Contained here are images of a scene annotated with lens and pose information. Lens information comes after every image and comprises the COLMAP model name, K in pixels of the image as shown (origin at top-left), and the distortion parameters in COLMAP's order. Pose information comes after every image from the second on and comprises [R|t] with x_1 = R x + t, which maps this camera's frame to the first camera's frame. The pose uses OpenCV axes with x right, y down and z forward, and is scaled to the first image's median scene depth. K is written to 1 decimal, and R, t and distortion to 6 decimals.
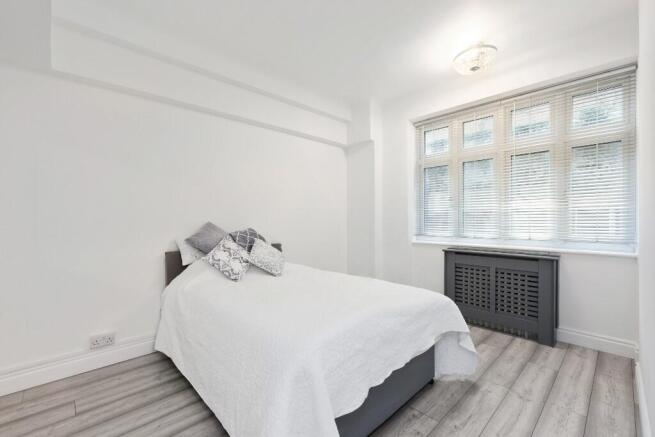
lens RADIAL K [[281.2, 0, 326.5], [0, 281.2, 216.9], [0, 0, 1]] dist [0.000041, 0.000063]
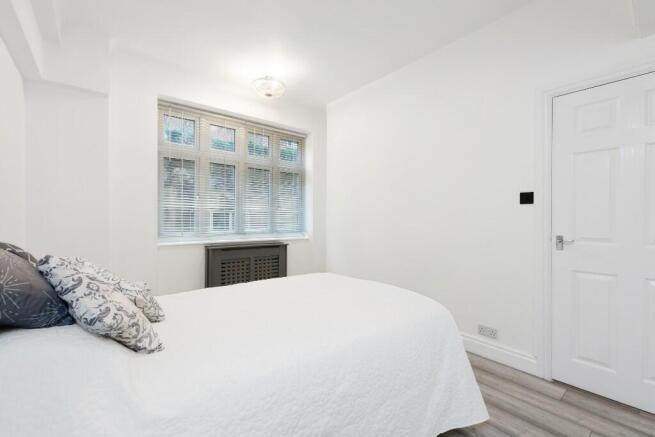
lens RADIAL K [[297.5, 0, 327.5], [0, 297.5, 218.5], [0, 0, 1]] dist [-0.000122, 0.000042]
pose [[0.052842, 0.009501, 0.998558, -0.686412], [-0.009600, 0.999913, -0.009005, 0.020064], [-0.998557, -0.009110, 0.052929, 0.608011]]
